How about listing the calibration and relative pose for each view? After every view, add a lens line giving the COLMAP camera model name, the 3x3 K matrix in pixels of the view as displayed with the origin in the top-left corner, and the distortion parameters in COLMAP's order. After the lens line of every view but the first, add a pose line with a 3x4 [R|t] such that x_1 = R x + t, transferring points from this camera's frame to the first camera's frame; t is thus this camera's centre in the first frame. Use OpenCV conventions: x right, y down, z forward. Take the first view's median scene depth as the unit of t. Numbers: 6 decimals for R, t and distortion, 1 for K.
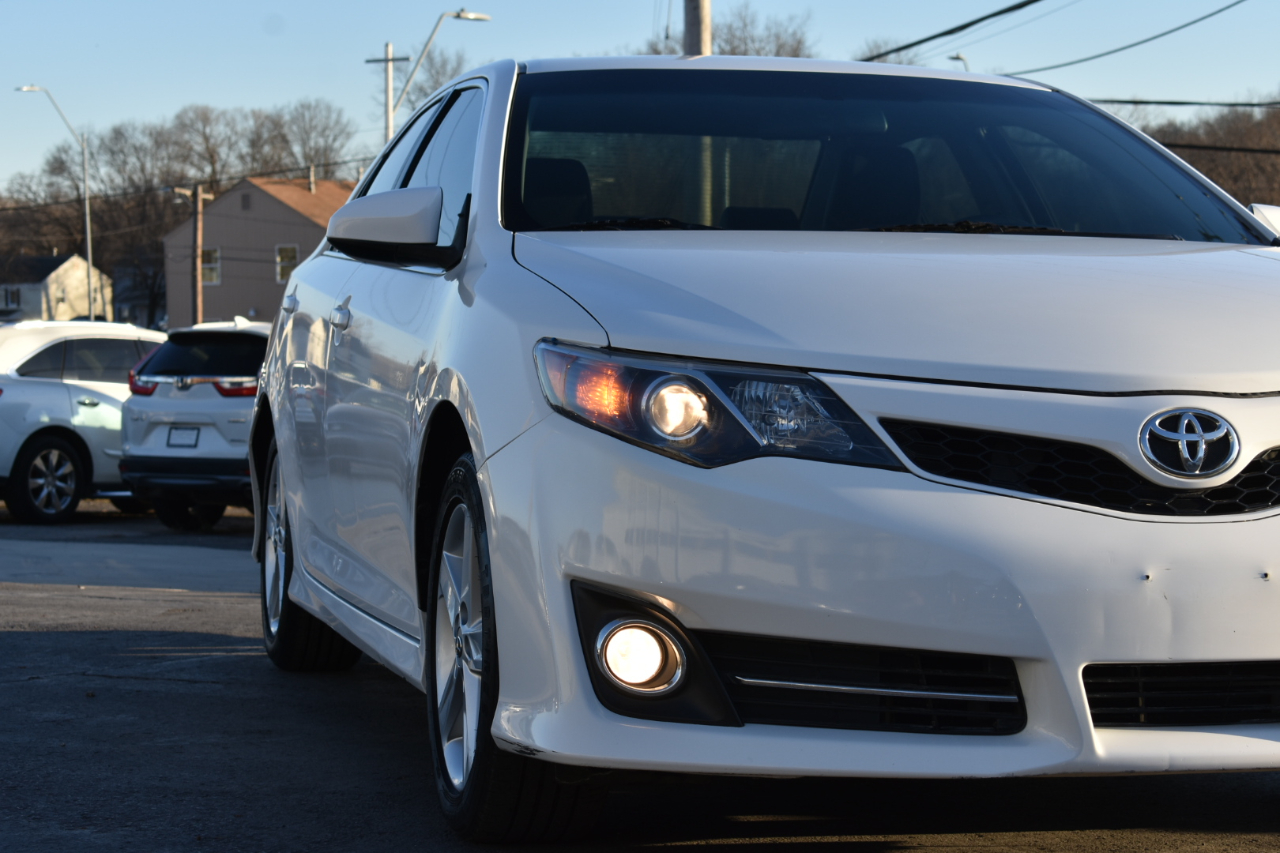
lens RADIAL K [[2968.5, 0, 640.0], [0, 2968.5, 426.5], [0, 0, 1]] dist [-0.020070, -0.173981]
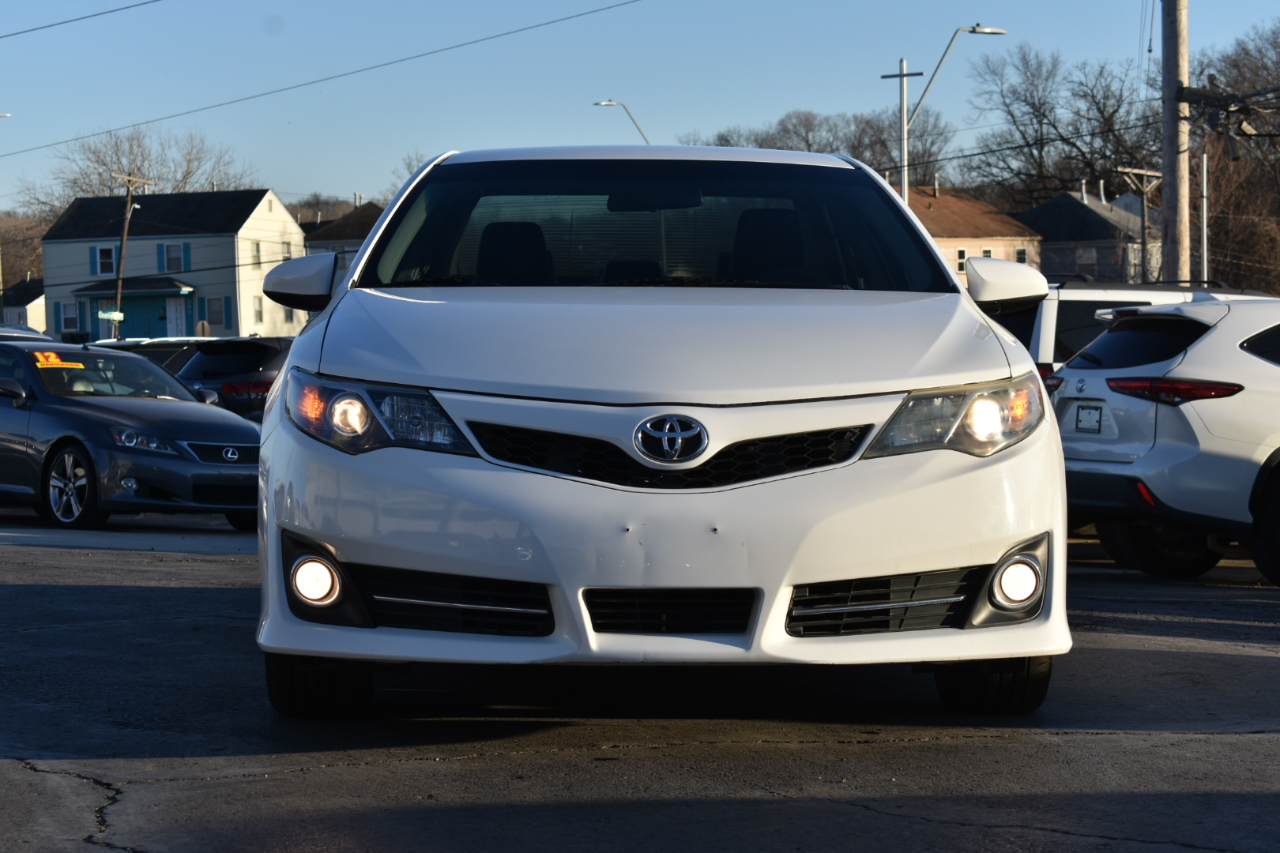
lens RADIAL K [[2968.5, 0, 640.0], [0, 2968.5, 426.5], [0, 0, 1]] dist [-0.020070, -0.173981]
pose [[0.978206, 0.000964, -0.207635, 0.449959], [-0.001033, 0.999999, -0.000222, -0.000048], [0.207635, 0.000432, 0.978206, -0.407534]]
